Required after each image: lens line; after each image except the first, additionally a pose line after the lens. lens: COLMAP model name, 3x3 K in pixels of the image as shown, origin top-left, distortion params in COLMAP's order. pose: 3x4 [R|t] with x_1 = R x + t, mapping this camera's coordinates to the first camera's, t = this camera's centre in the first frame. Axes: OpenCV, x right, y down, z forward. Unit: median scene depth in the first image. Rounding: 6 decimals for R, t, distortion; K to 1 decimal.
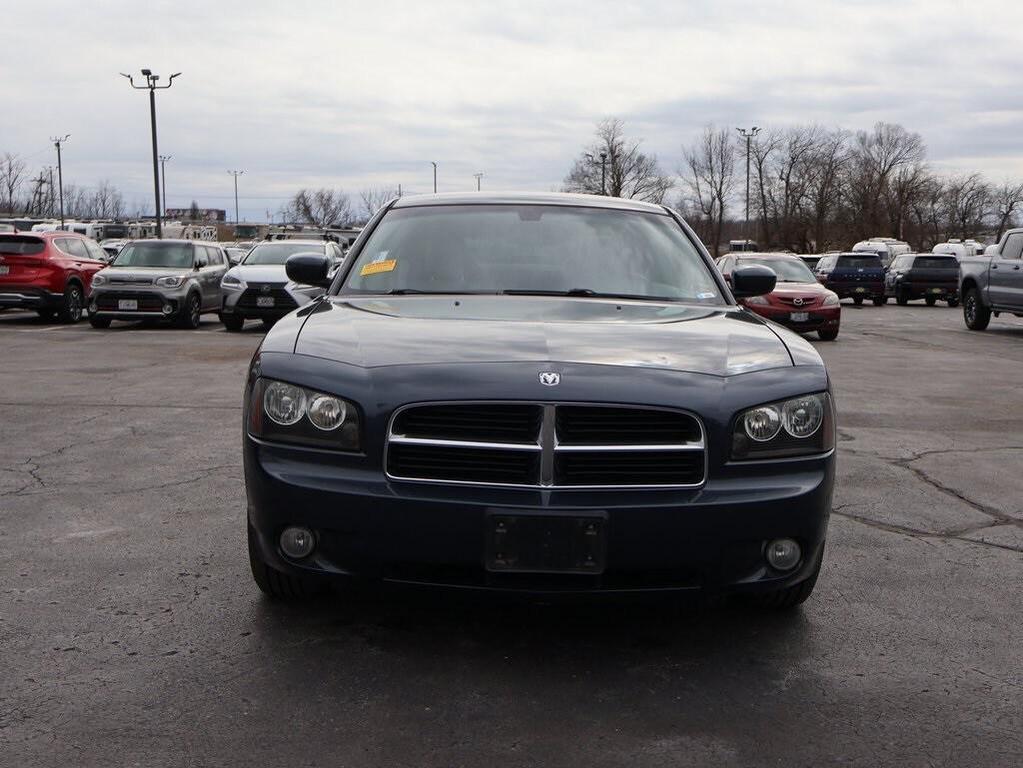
lens RADIAL K [[1330.0, 0, 486.8], [0, 1330.0, 373.7], [0, 0, 1]] dist [-0.000669, -0.000545]
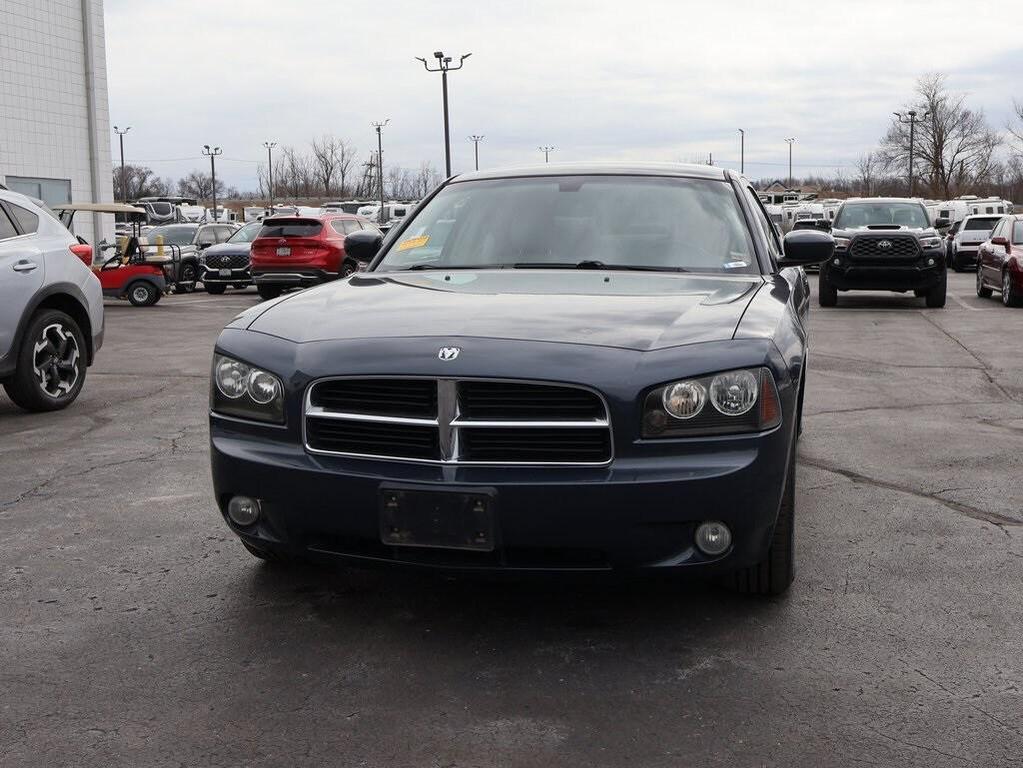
lens RADIAL K [[1337.1, 0, 511.5], [0, 1337.1, 384.0], [0, 0, 1]] dist [0.000923, -0.001817]
pose [[0.962584, 0.002981, -0.270969, 0.294015], [0.004637, 0.999612, 0.027467, -0.000683], [0.270945, -0.027696, 0.962196, 0.039726]]
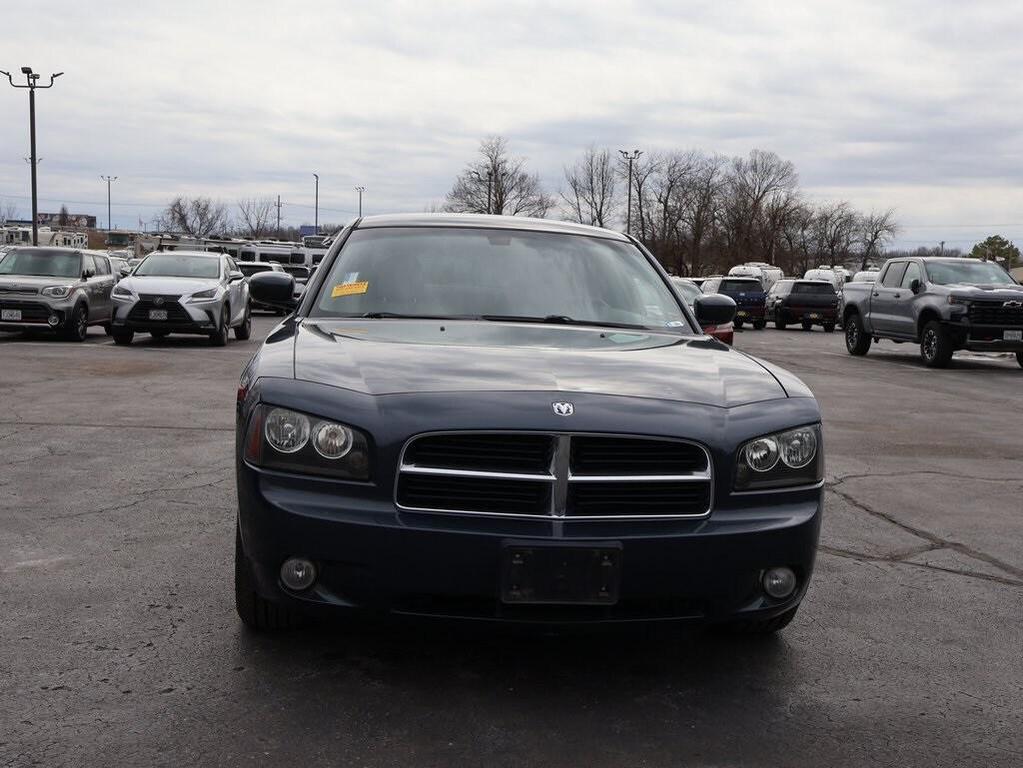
lens RADIAL K [[1337.1, 0, 511.5], [0, 1337.1, 384.0], [0, 0, 1]] dist [0.000923, -0.001817]
pose [[0.991084, 0.012723, 0.132628, -0.100928], [-0.012340, 0.999917, -0.003710, -0.008644], [-0.132665, 0.002041, 0.991159, 0.008824]]
